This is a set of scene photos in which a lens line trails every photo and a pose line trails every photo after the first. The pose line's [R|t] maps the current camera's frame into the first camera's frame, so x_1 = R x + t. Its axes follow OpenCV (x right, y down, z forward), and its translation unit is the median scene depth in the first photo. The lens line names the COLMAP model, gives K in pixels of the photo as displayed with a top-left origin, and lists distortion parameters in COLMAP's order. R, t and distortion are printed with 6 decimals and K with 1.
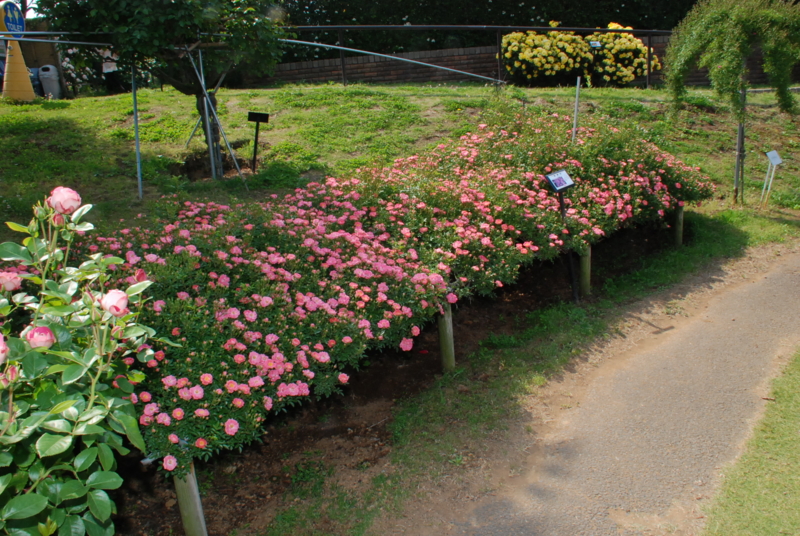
lens RADIAL K [[621.7, 0, 398.9], [0, 621.7, 270.2], [0, 0, 1]] dist [-0.163474, 0.097350]
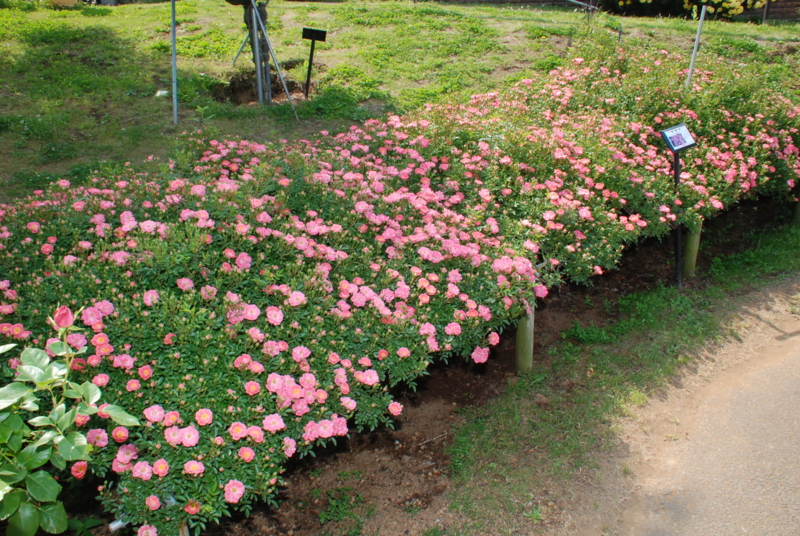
lens RADIAL K [[621.7, 0, 399.1], [0, 621.7, 269.2], [0, 0, 1]] dist [-0.163474, 0.097350]
pose [[0.993931, 0.074965, -0.080512, -0.023372], [-0.064801, 0.990390, 0.122180, -0.049269], [0.088897, -0.116221, 0.989237, 0.176965]]
